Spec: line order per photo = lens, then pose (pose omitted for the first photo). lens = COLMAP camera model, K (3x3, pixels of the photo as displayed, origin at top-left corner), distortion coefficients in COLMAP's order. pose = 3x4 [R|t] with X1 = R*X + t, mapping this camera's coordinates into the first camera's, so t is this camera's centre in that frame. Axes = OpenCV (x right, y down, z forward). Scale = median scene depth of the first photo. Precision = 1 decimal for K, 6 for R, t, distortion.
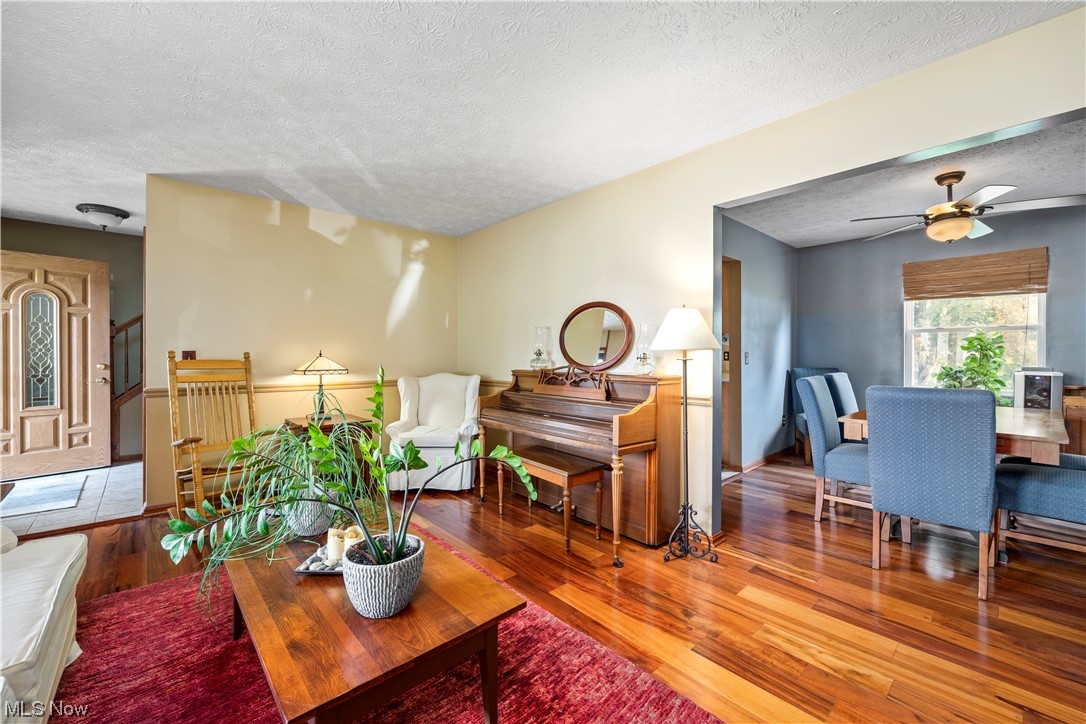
lens RADIAL K [[438.2, 0, 545.1], [0, 438.2, 356.0], [0, 0, 1]] dist [-0.002555, -0.000161]
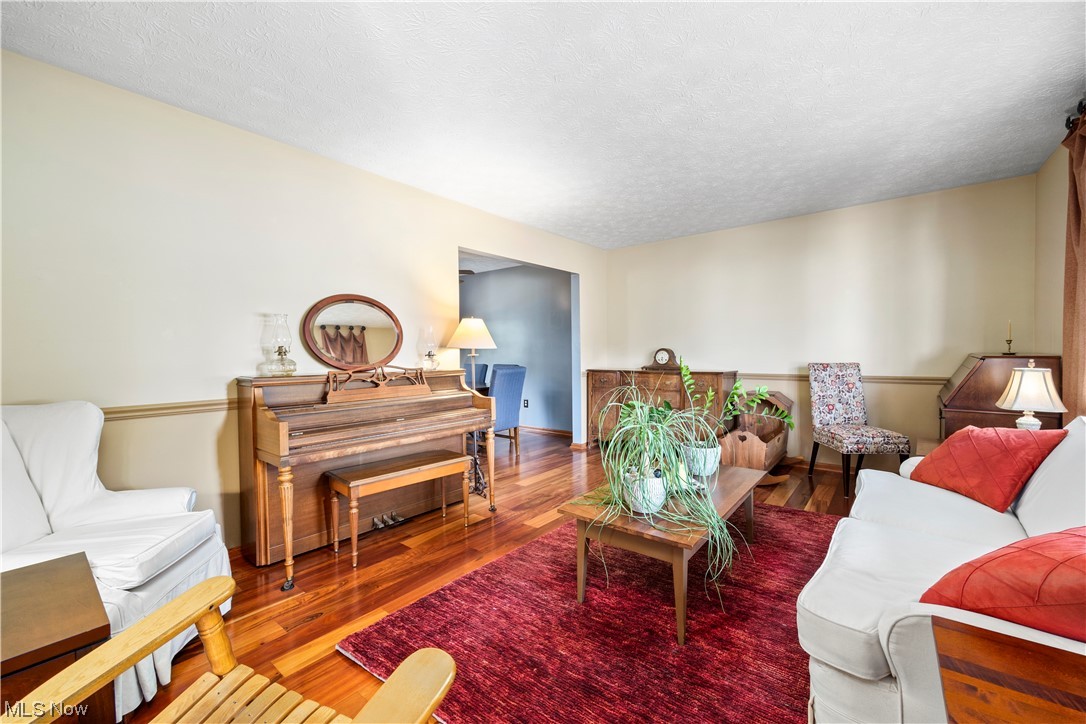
lens RADIAL K [[438.2, 0, 545.1], [0, 438.2, 356.0], [0, 0, 1]] dist [-0.002555, -0.000161]
pose [[-0.159487, -0.009268, 0.987157, -0.944992], [0.011567, 0.999870, 0.011256, -0.002847], [-0.987132, 0.013213, -0.159359, 0.848346]]
